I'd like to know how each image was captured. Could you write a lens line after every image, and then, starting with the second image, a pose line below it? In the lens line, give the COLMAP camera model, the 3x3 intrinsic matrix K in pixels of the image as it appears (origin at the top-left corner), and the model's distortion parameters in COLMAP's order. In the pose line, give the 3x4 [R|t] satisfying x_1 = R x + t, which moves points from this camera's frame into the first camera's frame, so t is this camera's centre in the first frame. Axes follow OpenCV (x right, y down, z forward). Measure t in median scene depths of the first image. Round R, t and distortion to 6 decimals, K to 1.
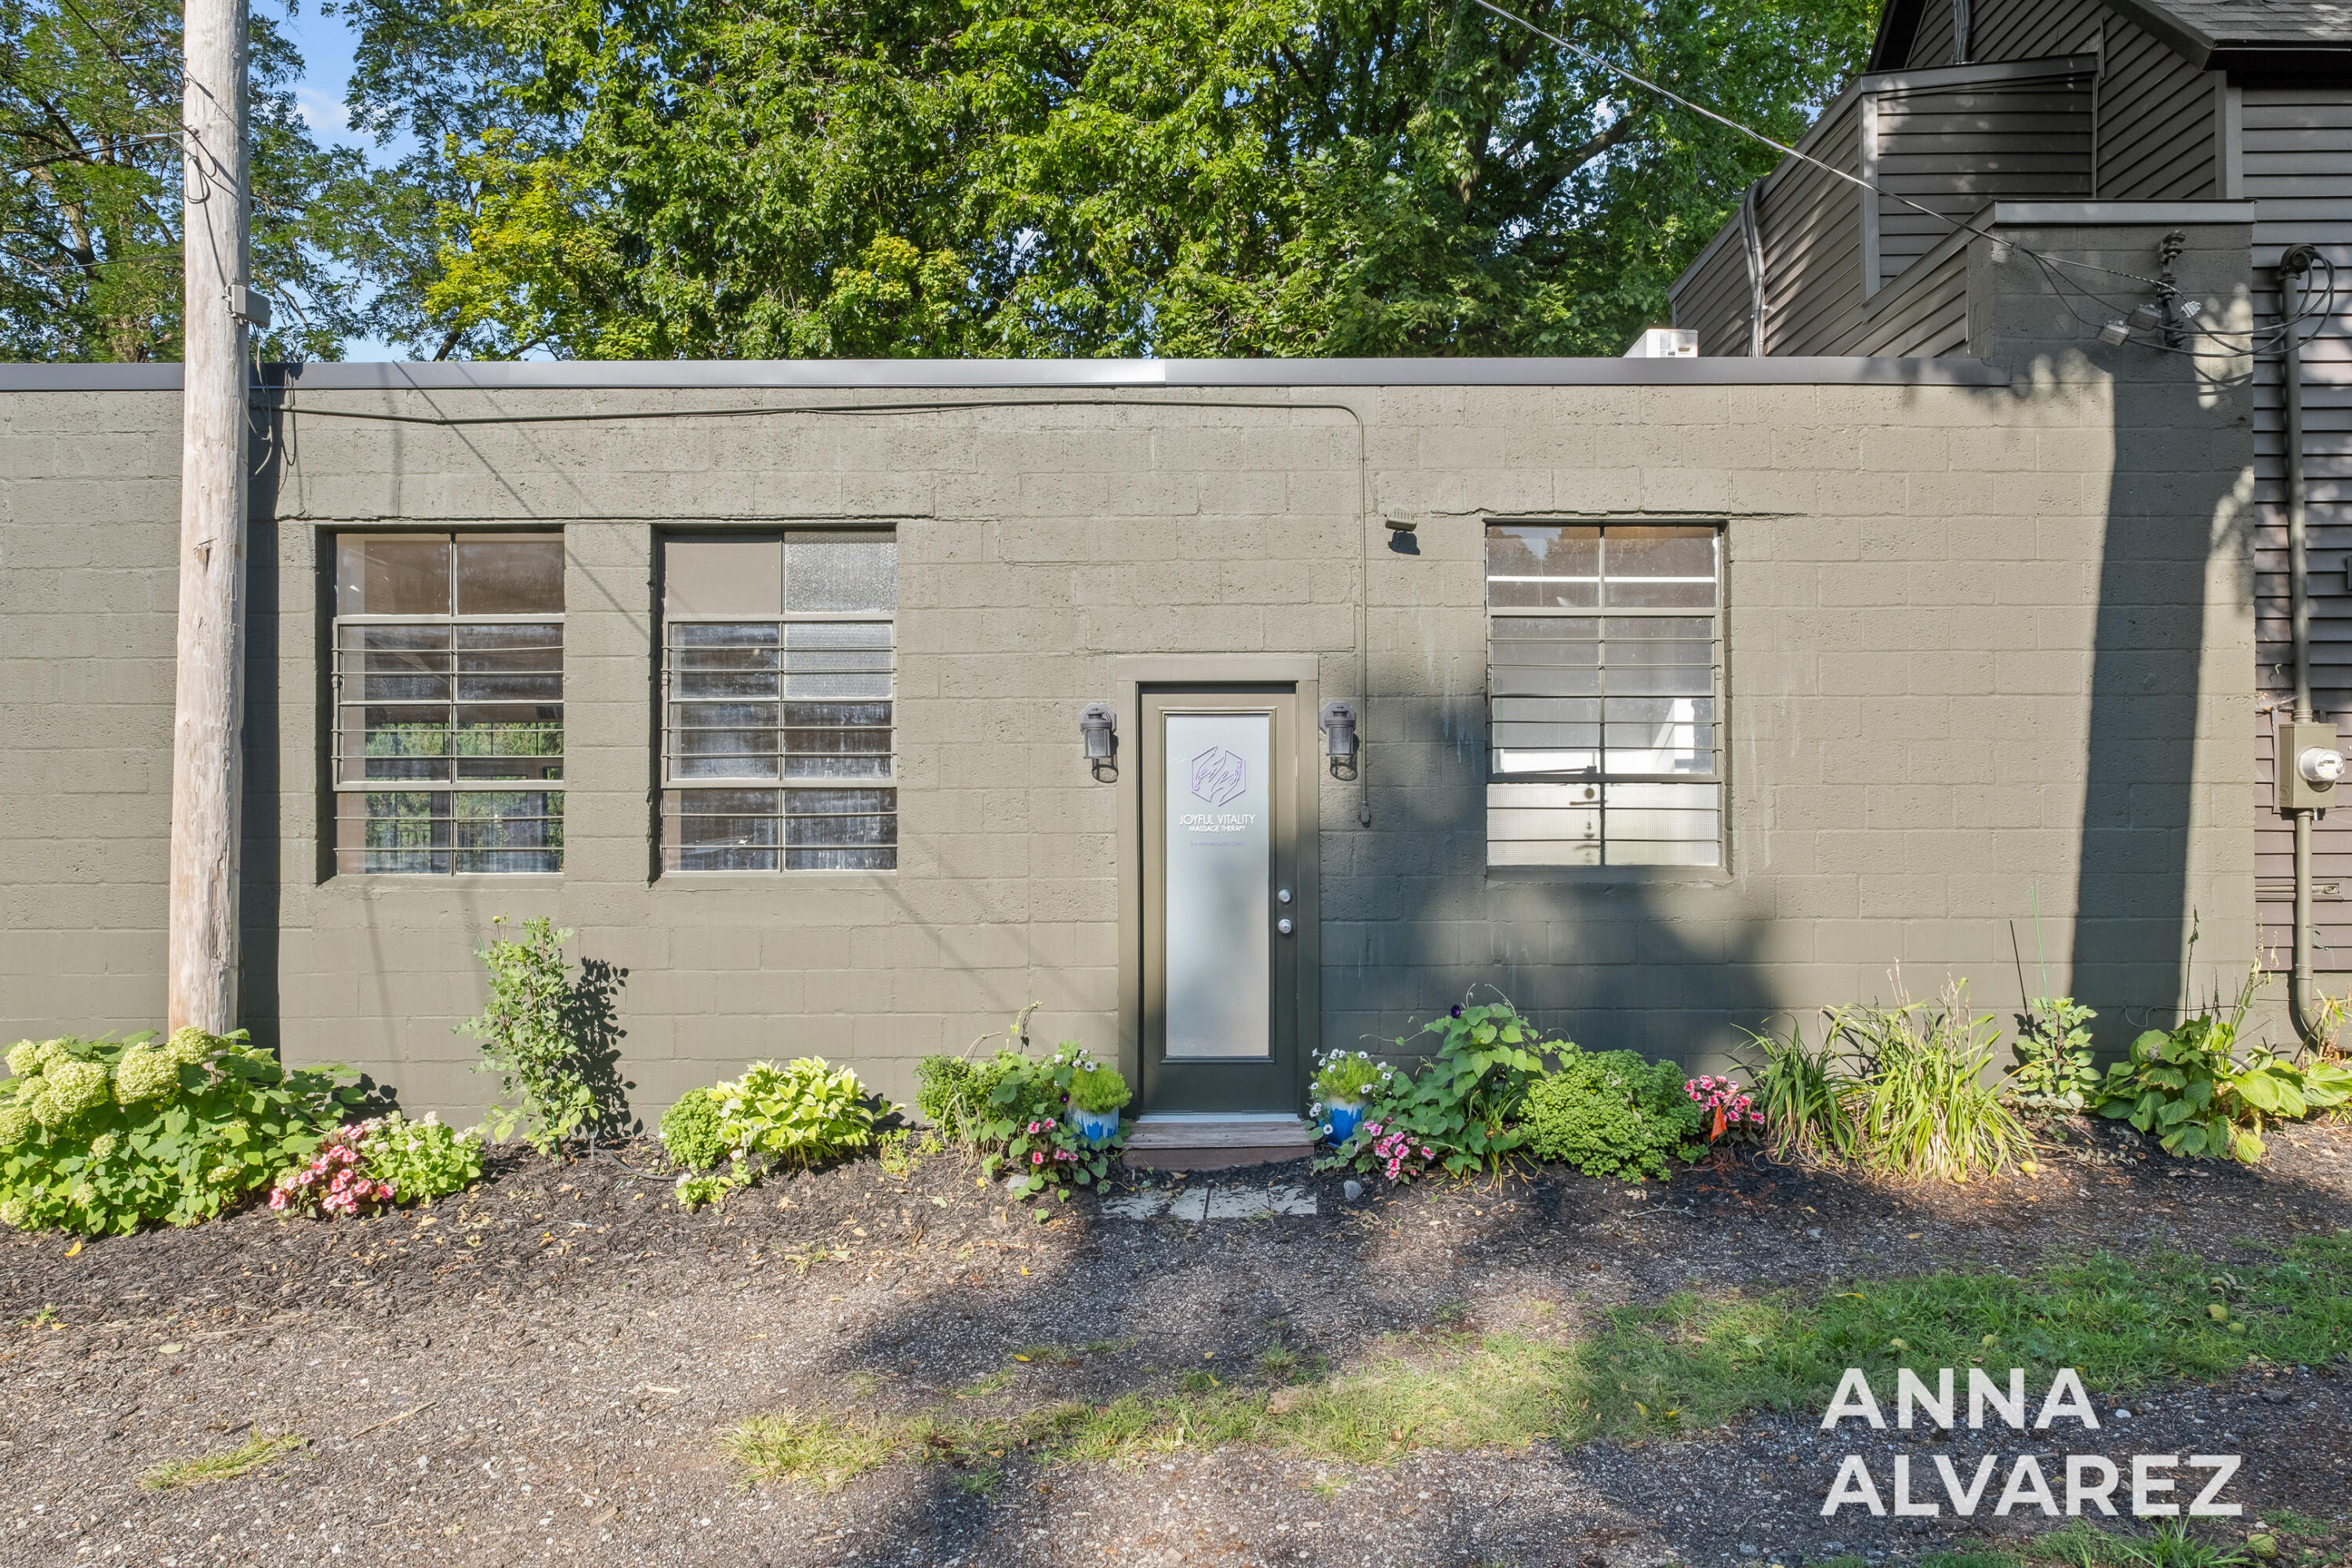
lens RADIAL K [[1389.6, 0, 1180.1], [0, 1389.6, 797.3], [0, 0, 1]] dist [-0.000679, 0.000059]
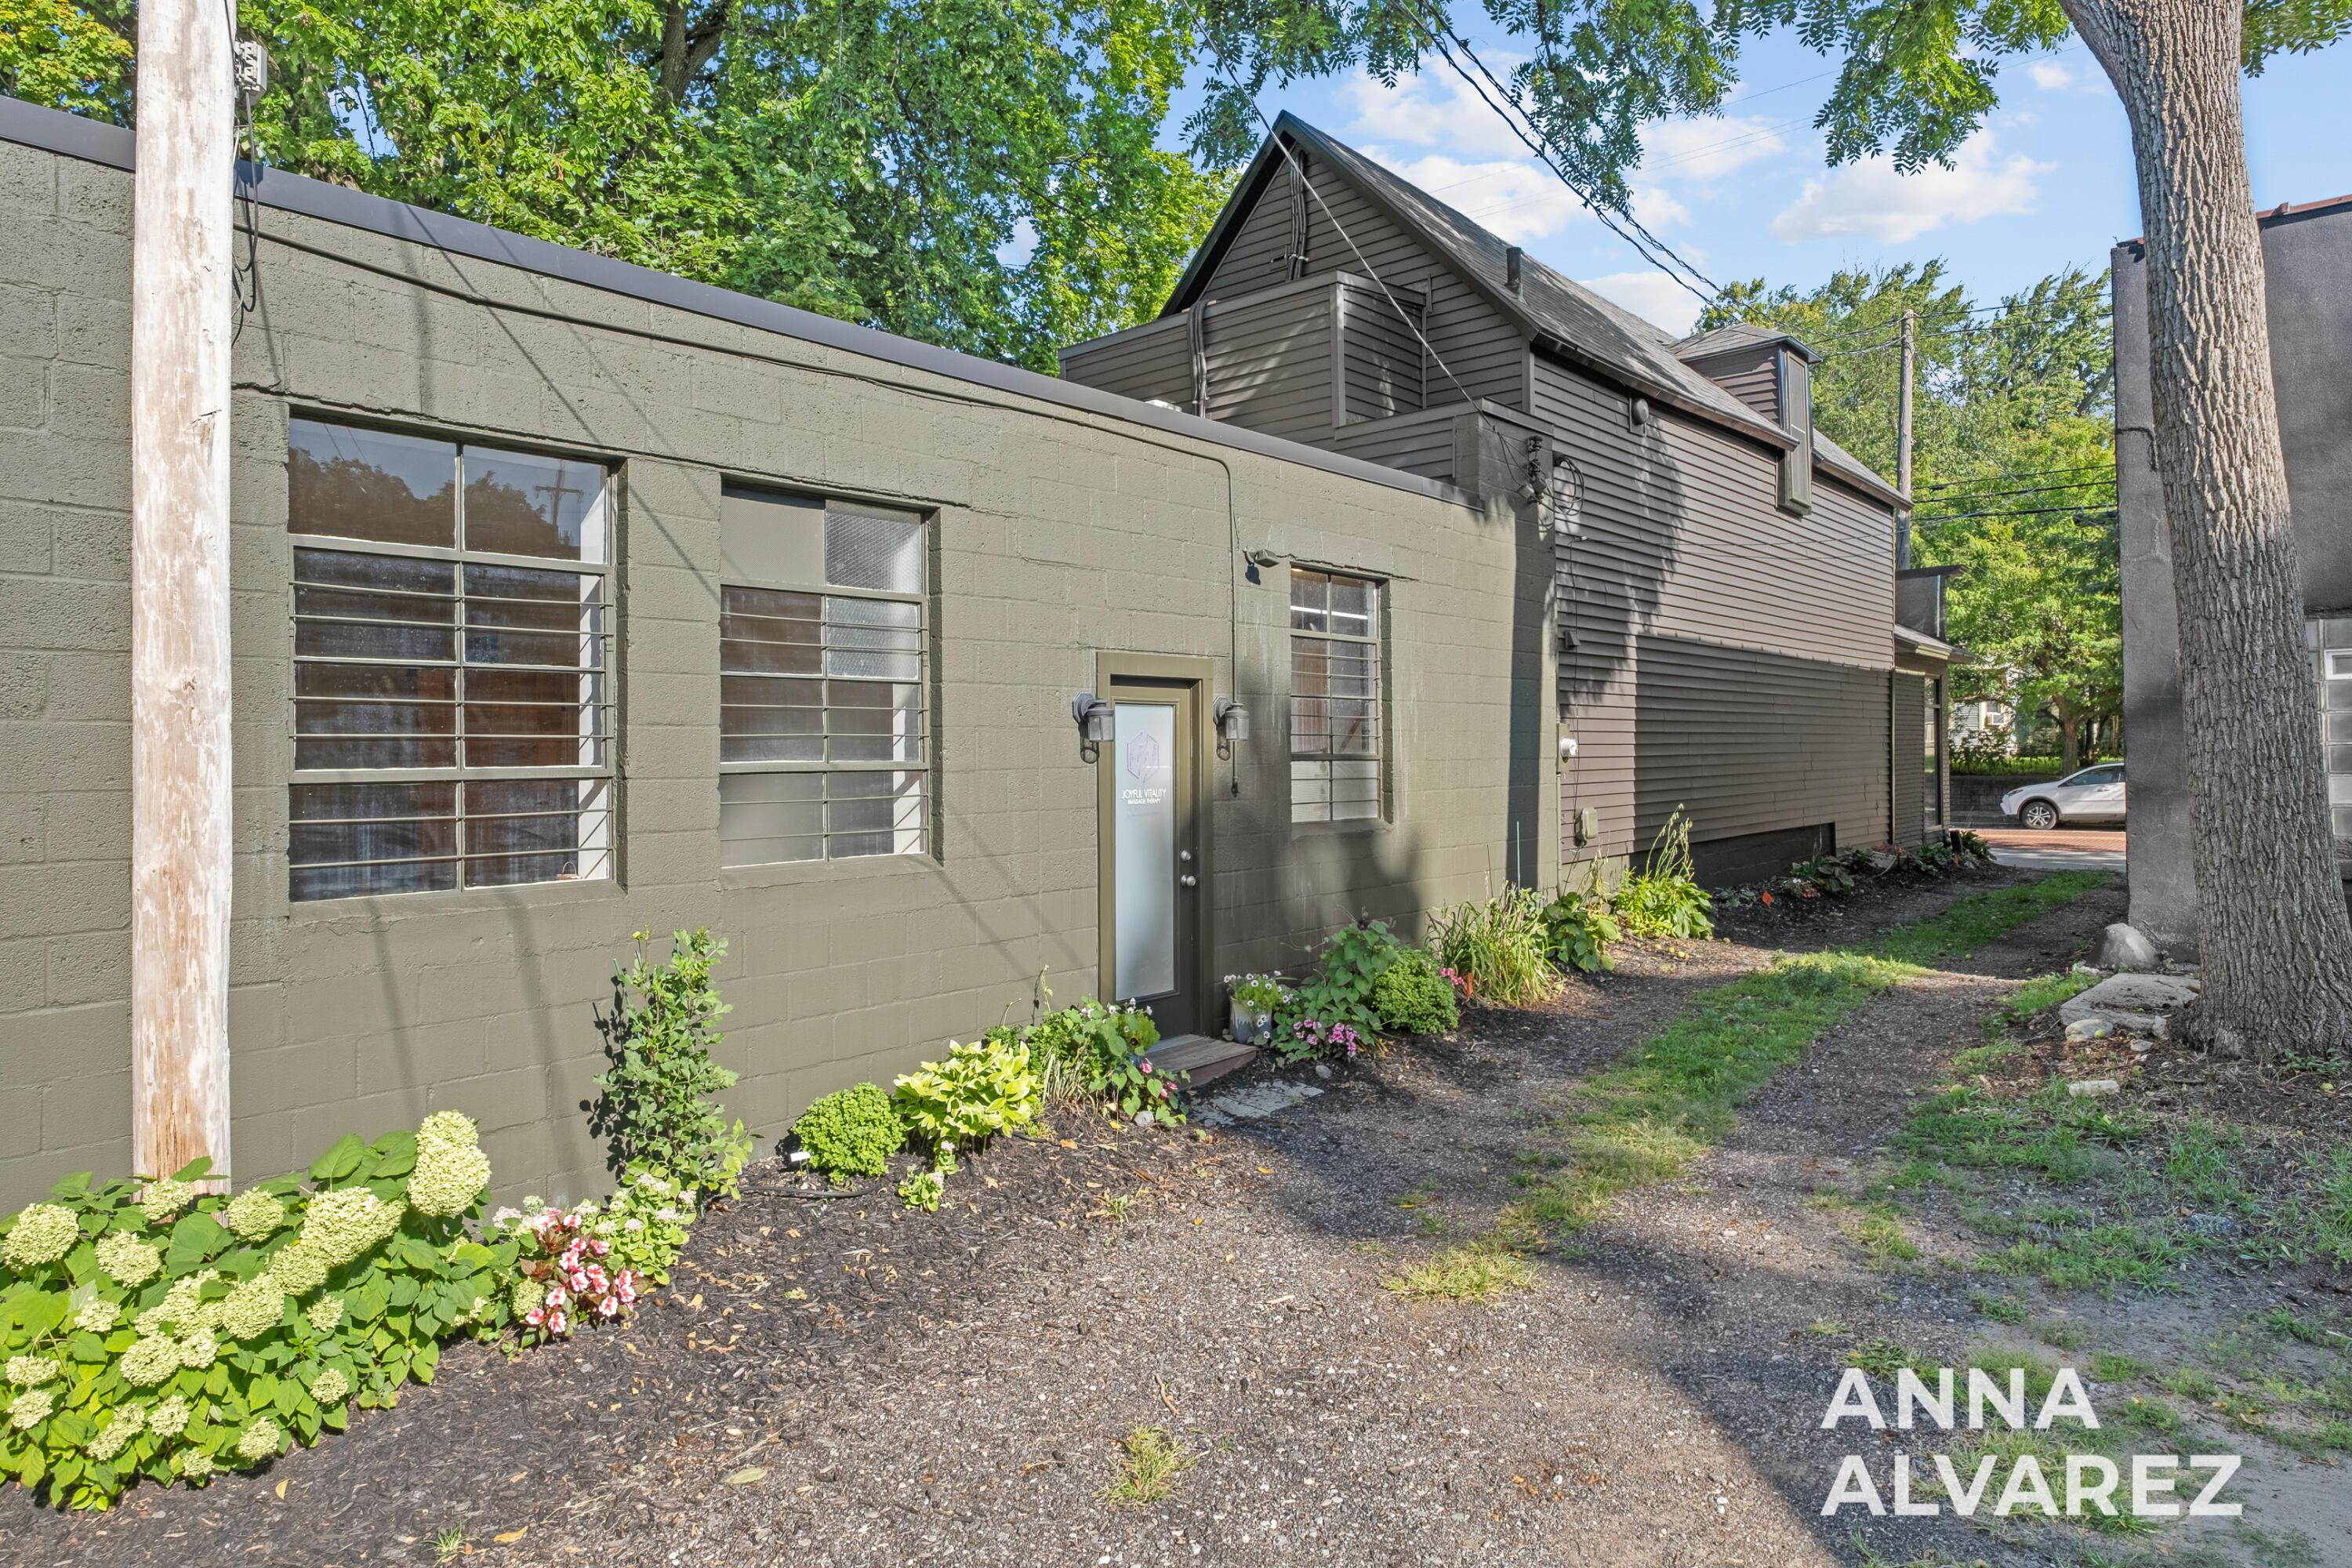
lens RADIAL K [[1389.6, 0, 1172.7], [0, 1389.6, 760.4], [0, 0, 1]] dist [-0.000679, 0.000059]
pose [[0.665536, -0.006212, 0.746340, -0.839288], [0.018266, 0.999801, -0.007966, -0.002422], [-0.746143, 0.018934, 0.665517, 0.202280]]
